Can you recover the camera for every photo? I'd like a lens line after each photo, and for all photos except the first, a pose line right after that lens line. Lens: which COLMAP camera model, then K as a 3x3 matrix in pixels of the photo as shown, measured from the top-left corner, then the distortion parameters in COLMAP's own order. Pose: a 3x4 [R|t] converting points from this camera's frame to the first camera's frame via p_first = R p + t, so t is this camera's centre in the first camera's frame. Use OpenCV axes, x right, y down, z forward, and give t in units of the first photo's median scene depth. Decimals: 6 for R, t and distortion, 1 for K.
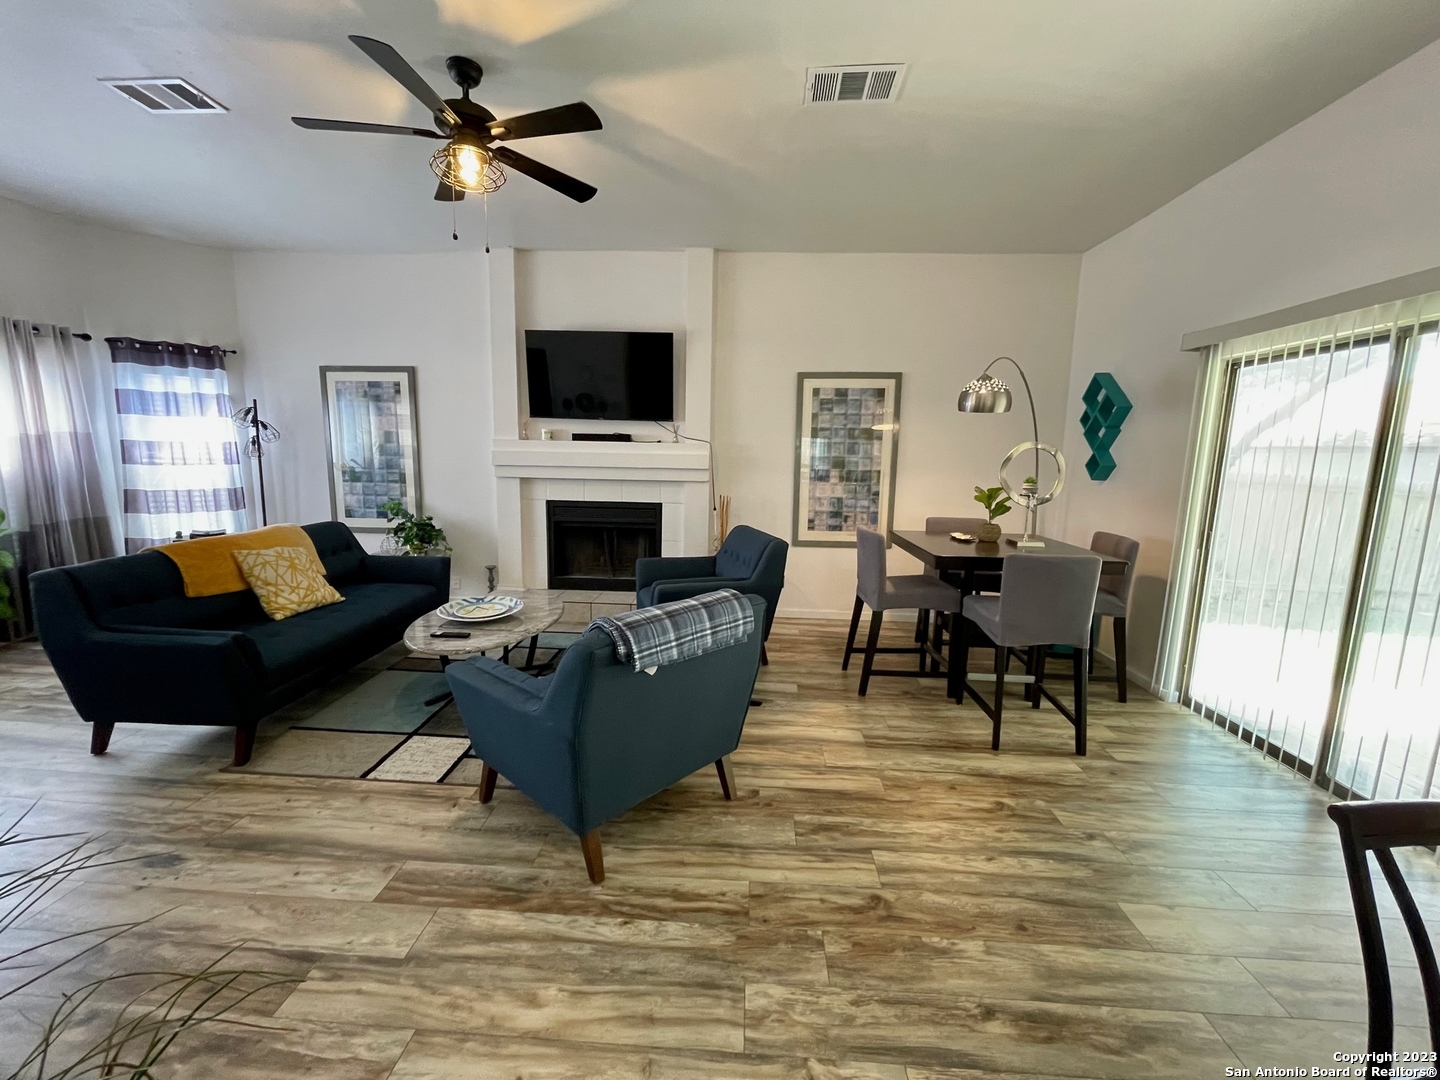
lens RADIAL K [[580.4, 0, 719.0], [0, 580.4, 537.3], [0, 0, 1]] dist [-0.000893, 0.000380]
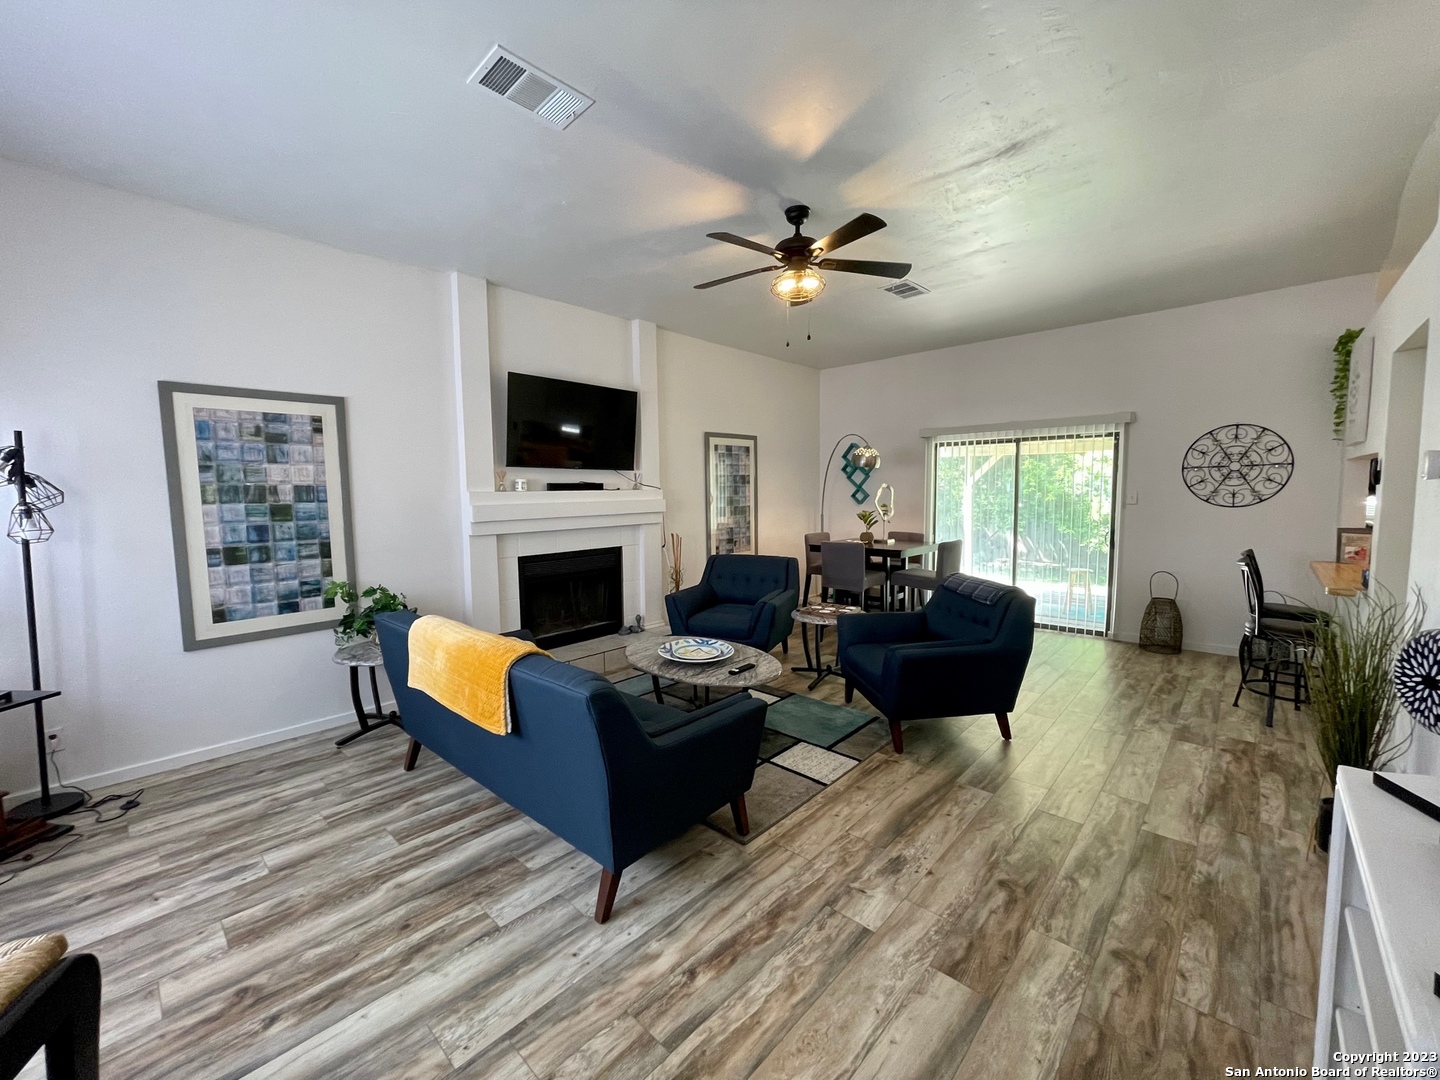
lens RADIAL K [[575.6, 0, 720.0], [0, 575.6, 540.0], [0, 0, 1]] dist [0.001156, 0.000250]
pose [[0.636984, -0.096019, 0.764874, -0.820464], [0.137909, 0.990400, 0.009481, -0.058123], [-0.758441, 0.099444, 0.644111, 0.191546]]
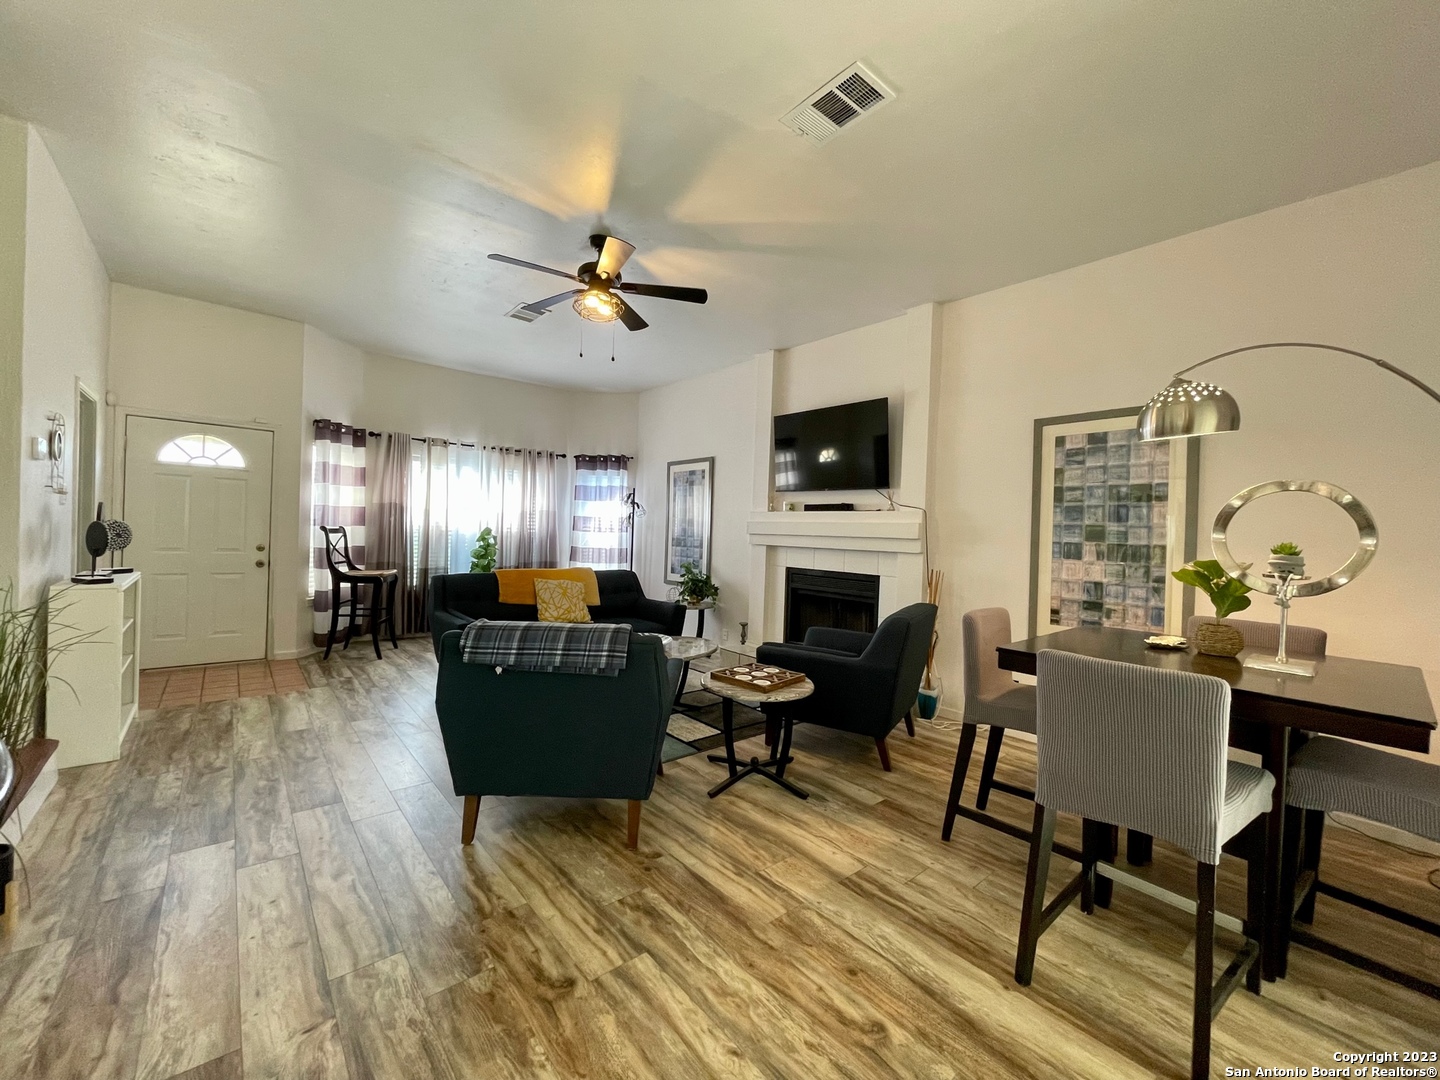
lens RADIAL K [[580.4, 0, 719.0], [0, 580.4, 537.3], [0, 0, 1]] dist [-0.000893, 0.000380]
pose [[0.691074, 0.011459, -0.722693, 0.409028], [-0.127467, 0.986135, -0.106255, 0.012203], [0.711455, 0.165550, 0.682953, 0.180291]]
